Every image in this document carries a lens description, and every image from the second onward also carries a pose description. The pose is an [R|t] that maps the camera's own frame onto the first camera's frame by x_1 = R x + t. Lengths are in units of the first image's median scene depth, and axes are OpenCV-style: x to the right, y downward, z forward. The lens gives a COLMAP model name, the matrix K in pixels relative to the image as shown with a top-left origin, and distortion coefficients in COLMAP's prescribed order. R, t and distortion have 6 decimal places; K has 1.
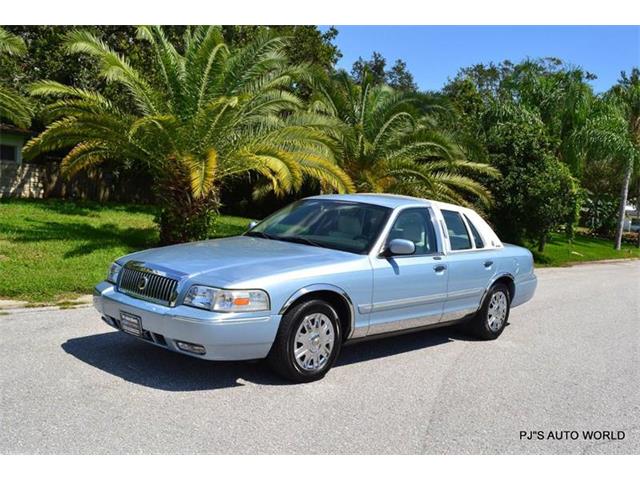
lens RADIAL K [[639.7, 0, 320.0], [0, 639.7, 240.0], [0, 0, 1]] dist [-0.061904, 0.004573]
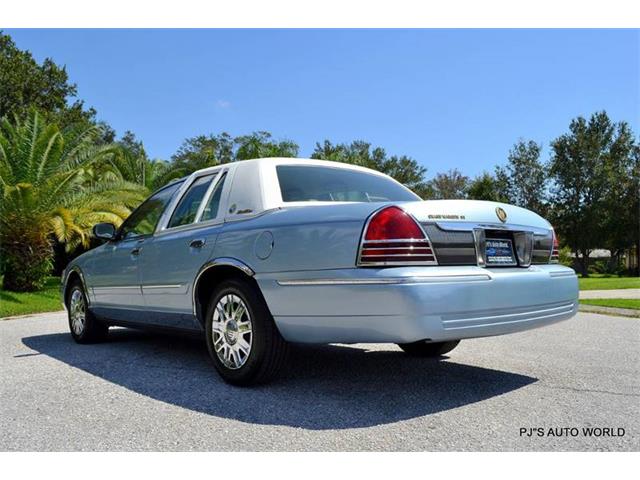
lens RADIAL K [[596.3, 0, 320.0], [0, 596.3, 240.0], [0, 0, 1]] dist [-0.012984, -0.013437]
pose [[0.900140, -0.062592, 0.431080, -0.125233], [0.101985, 0.992400, -0.068862, 0.035405], [-0.423493, 0.105950, 0.899682, -0.192346]]
